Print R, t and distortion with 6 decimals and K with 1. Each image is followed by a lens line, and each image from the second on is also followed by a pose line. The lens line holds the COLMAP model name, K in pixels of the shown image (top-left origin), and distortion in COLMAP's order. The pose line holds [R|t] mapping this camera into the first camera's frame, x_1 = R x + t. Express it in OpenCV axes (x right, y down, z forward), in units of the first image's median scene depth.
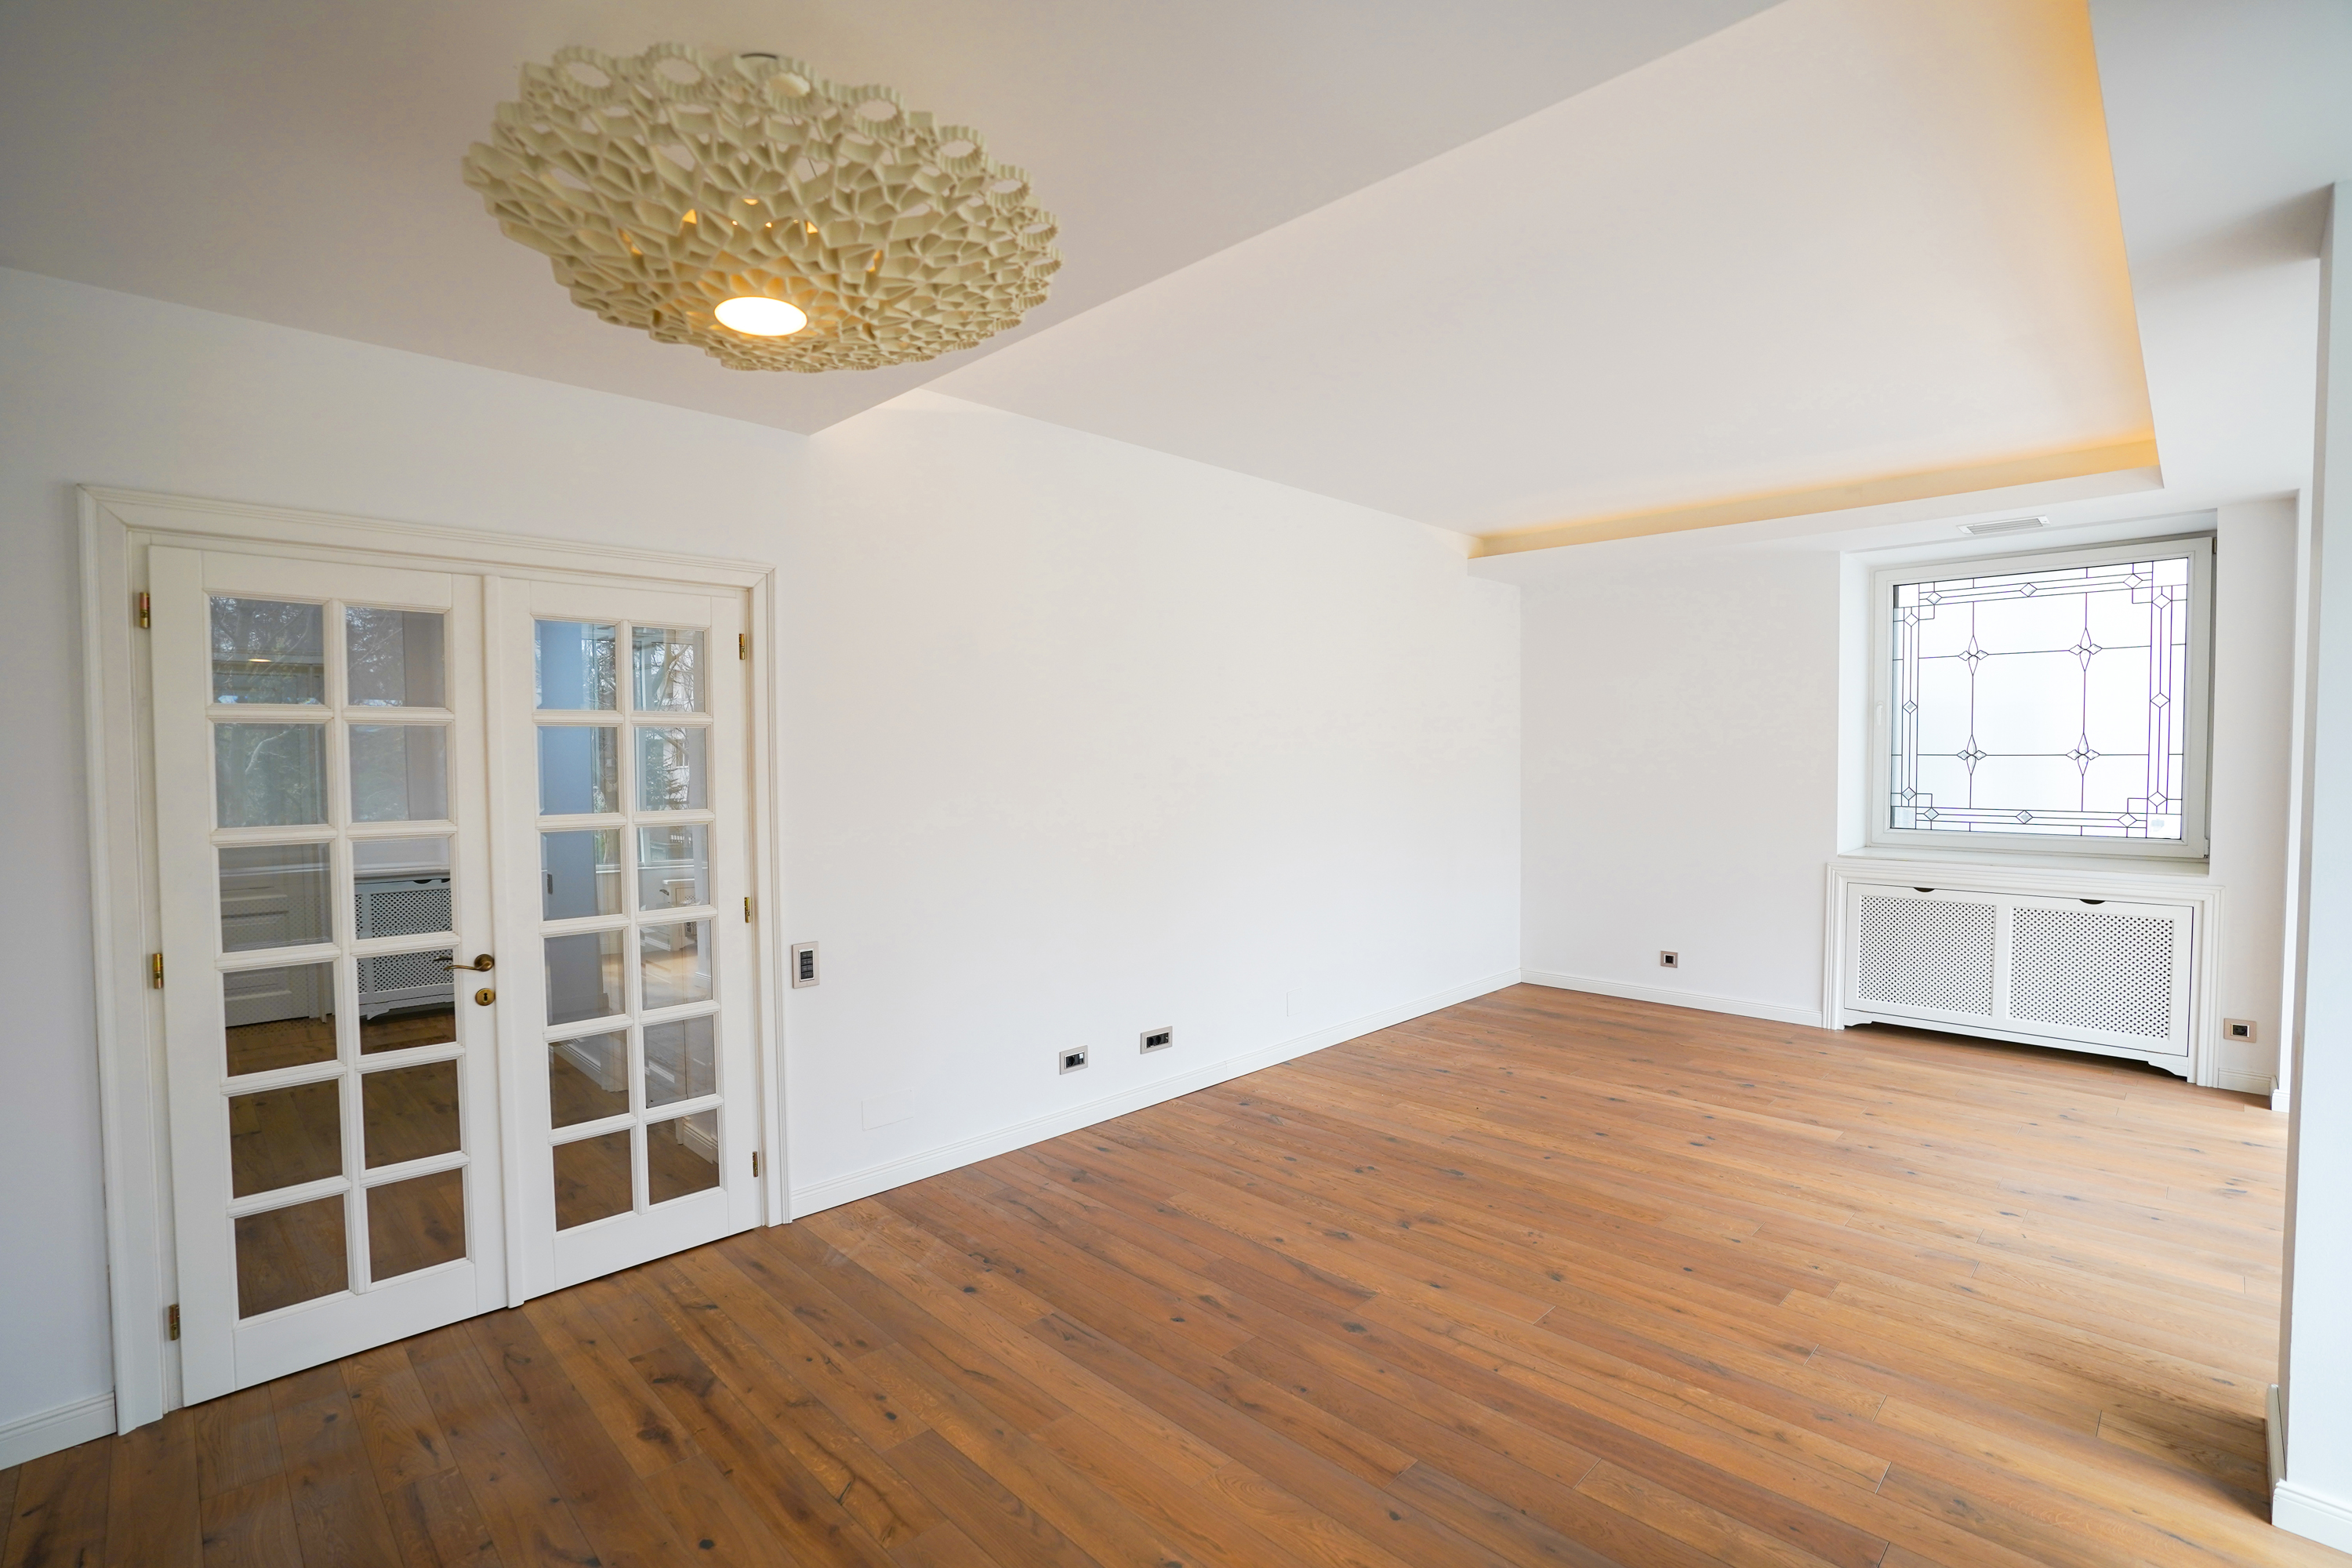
lens RADIAL K [[1087.5, 0, 1157.7], [0, 1087.5, 789.2], [0, 0, 1]] dist [-0.073163, 0.030810]
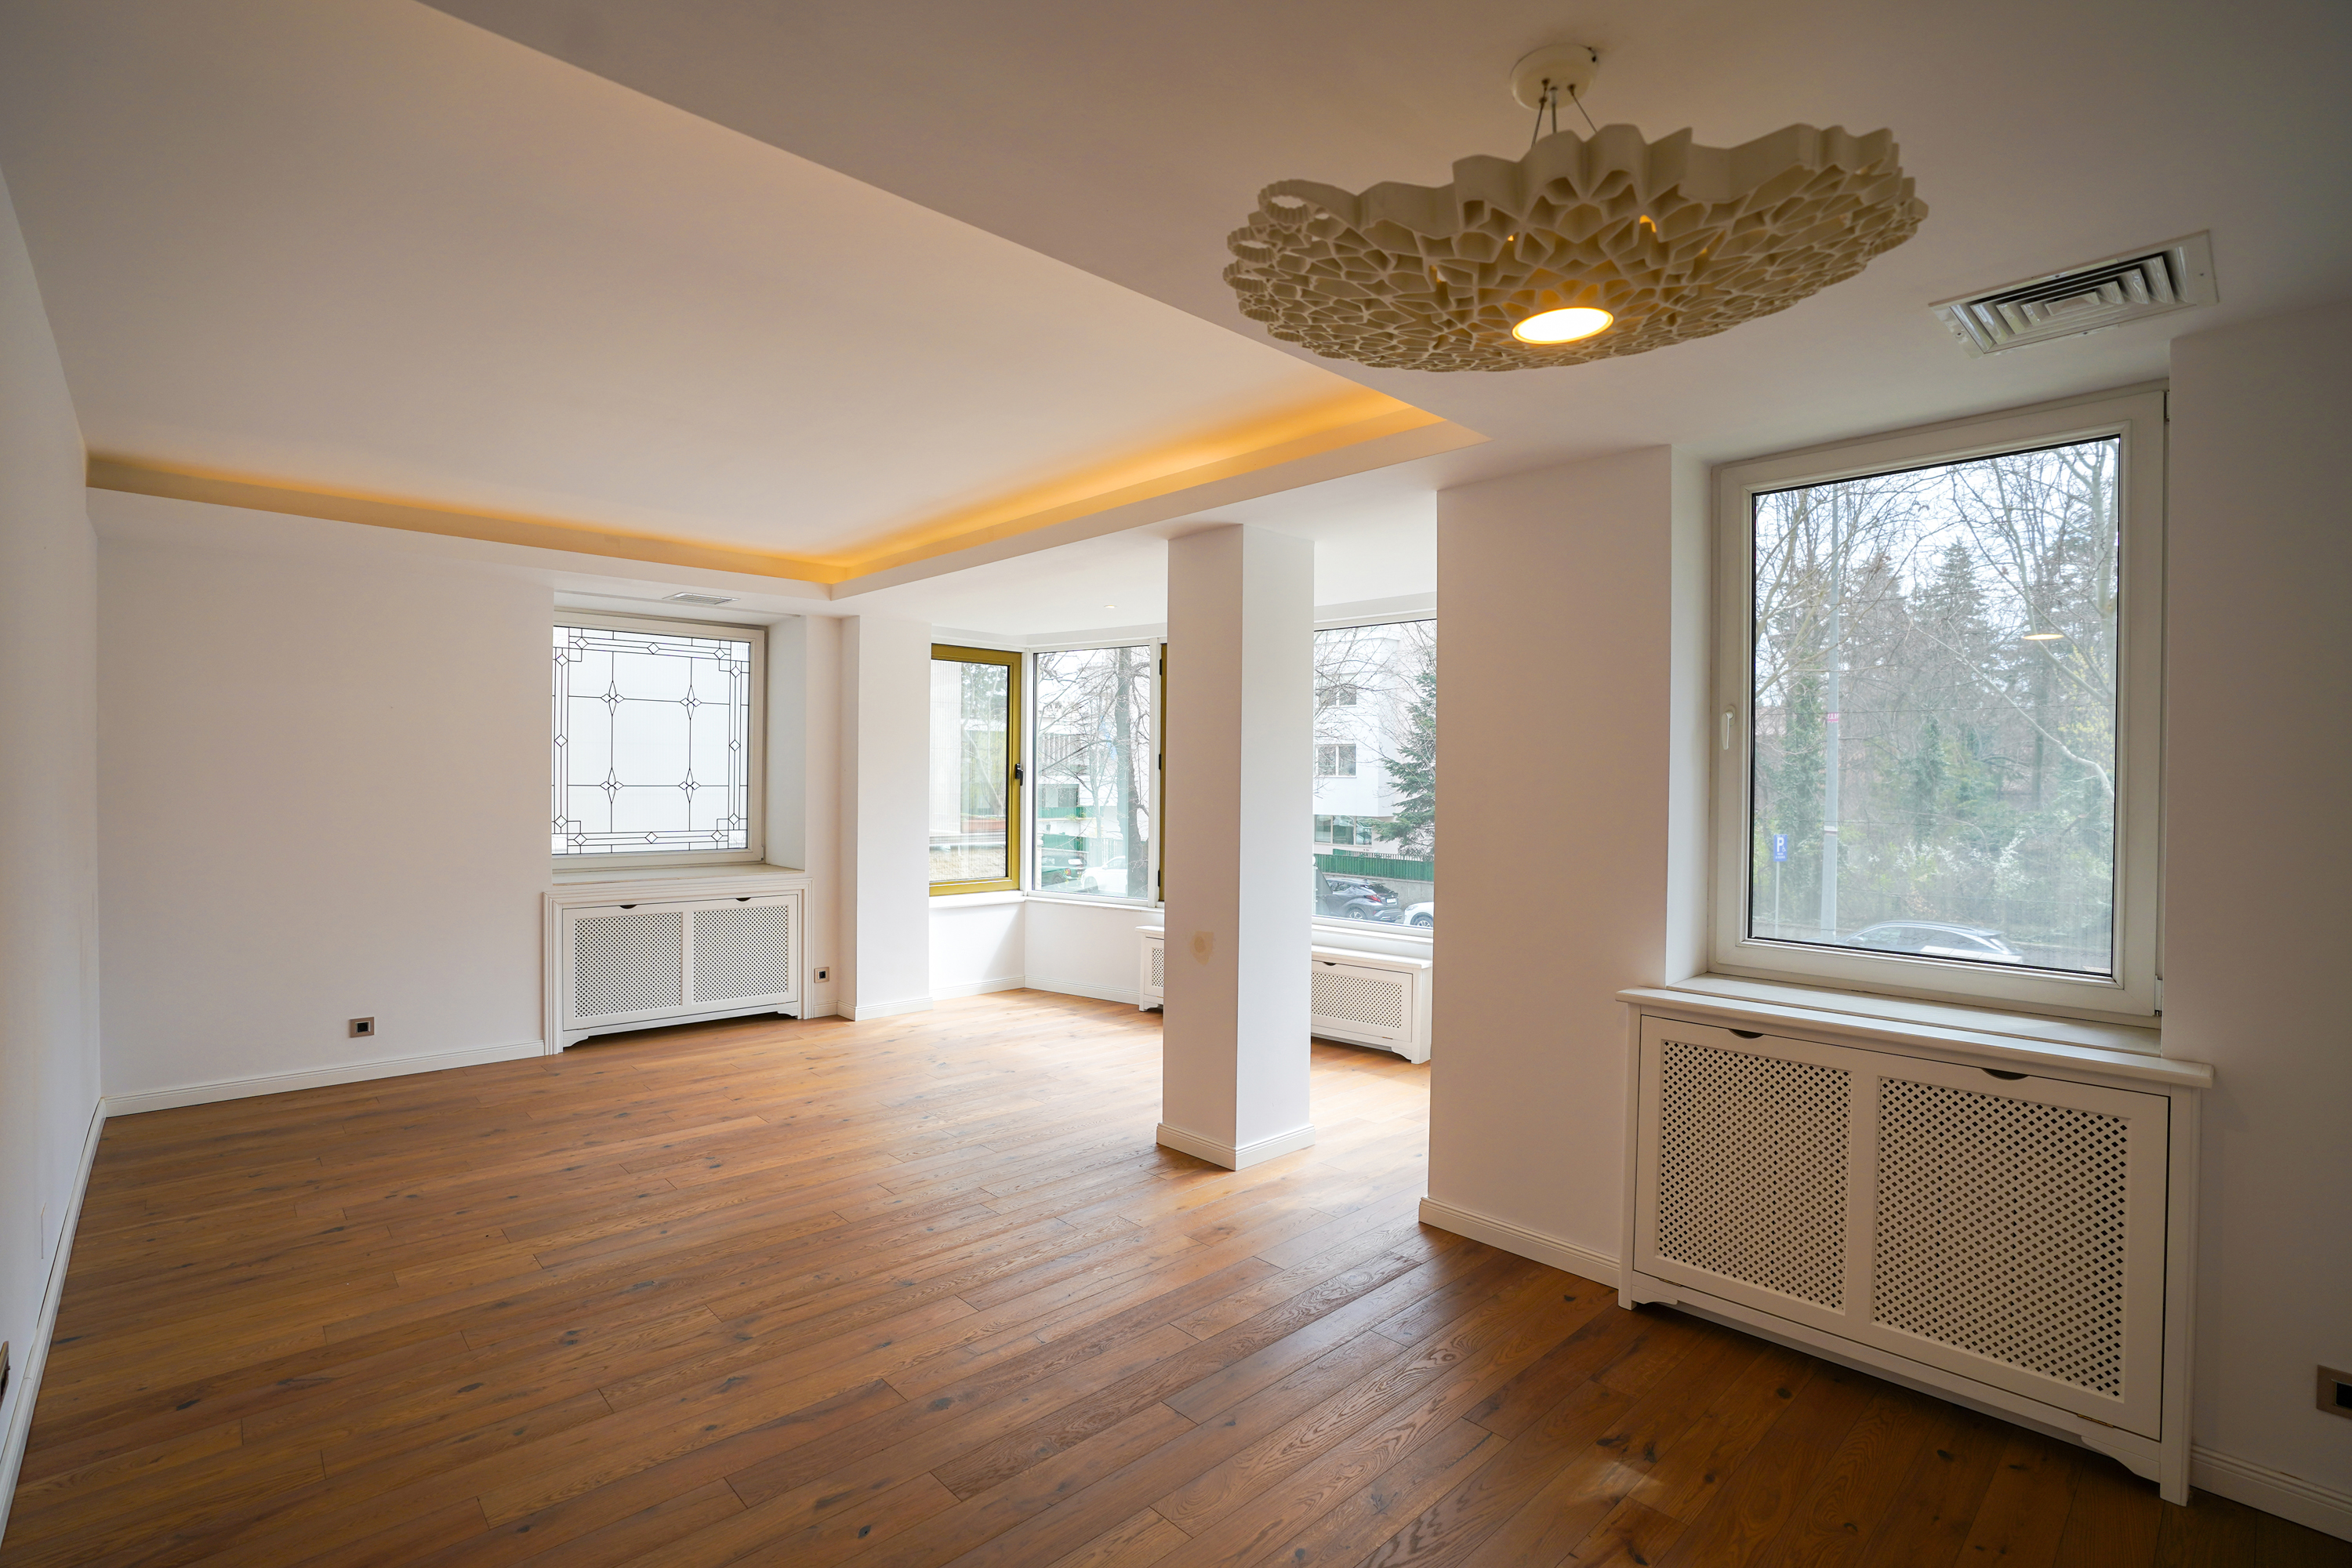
lens RADIAL K [[1087.5, 0, 1157.7], [0, 1087.5, 789.2], [0, 0, 1]] dist [-0.073163, 0.030810]
pose [[0.031532, -0.005181, 0.999489, -0.610903], [0.025166, 0.999674, 0.004388, -0.031656], [-0.999186, 0.025015, 0.031652, 0.626043]]
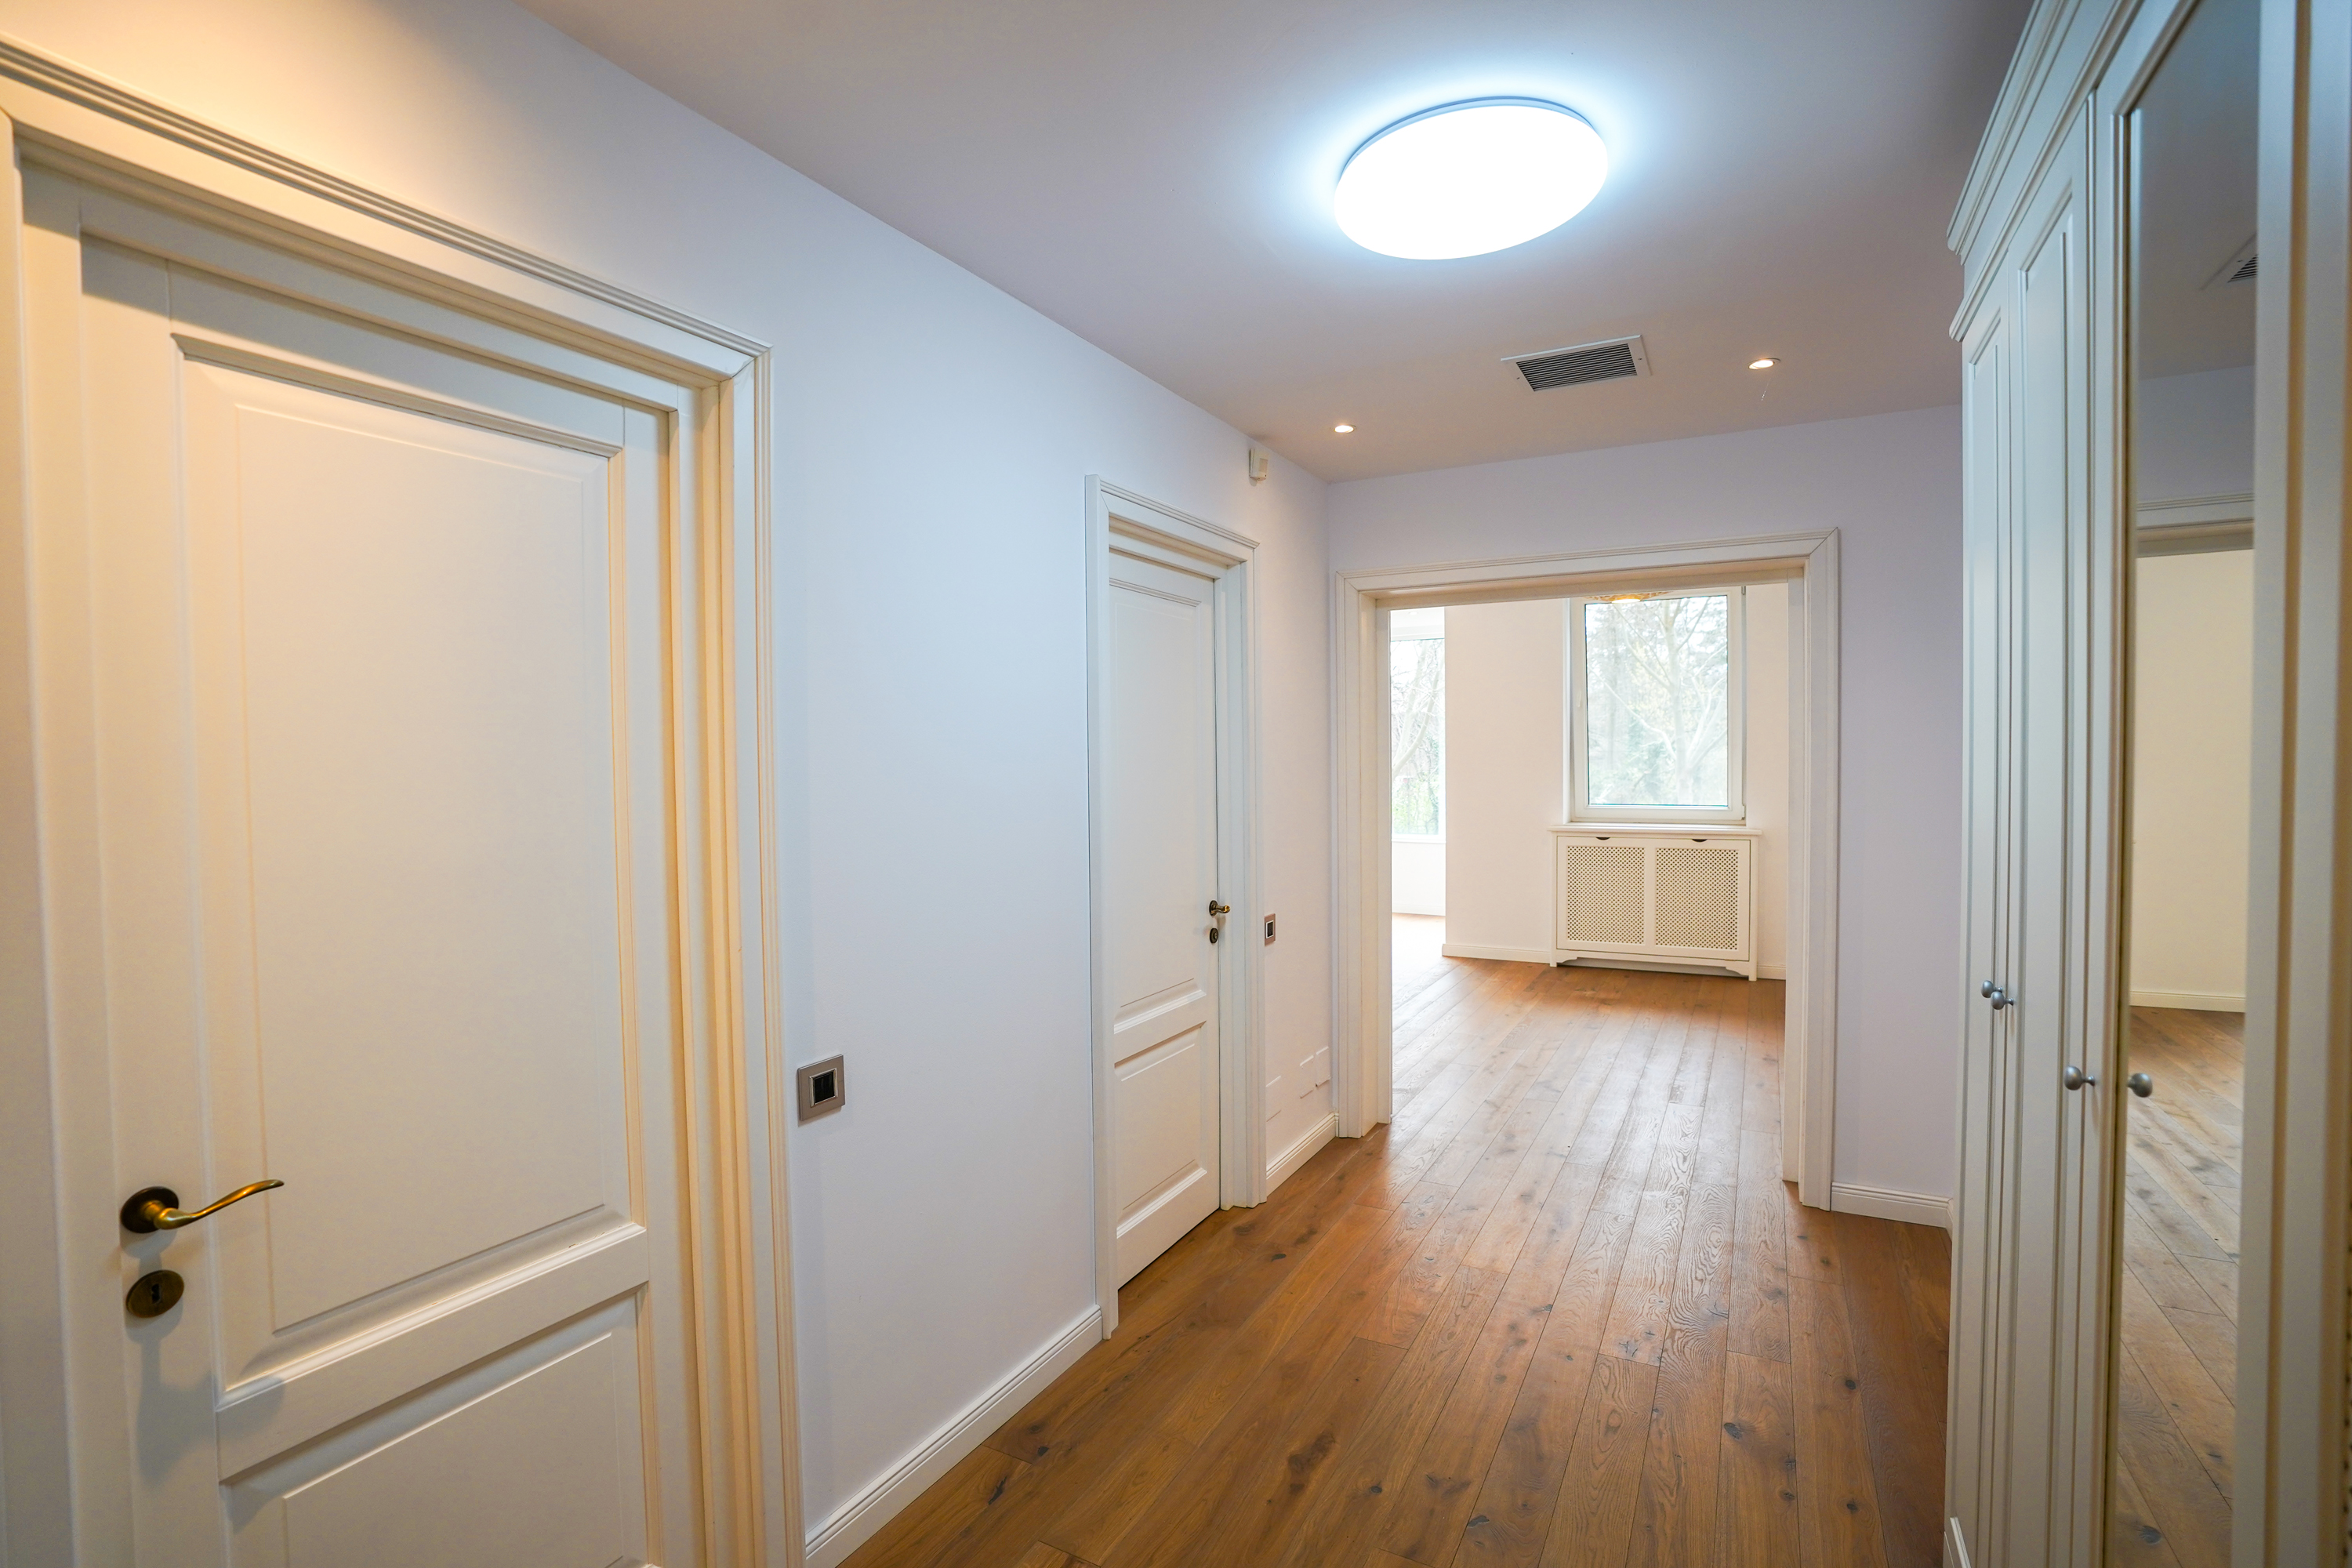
lens RADIAL K [[1087.5, 0, 1157.7], [0, 1087.5, 789.2], [0, 0, 1]] dist [-0.073163, 0.030810]
pose [[-0.280553, -0.017677, 0.959676, -1.462409], [0.045241, 0.998476, 0.031617, -0.017877], [-0.958772, 0.052287, -0.279325, 1.555127]]
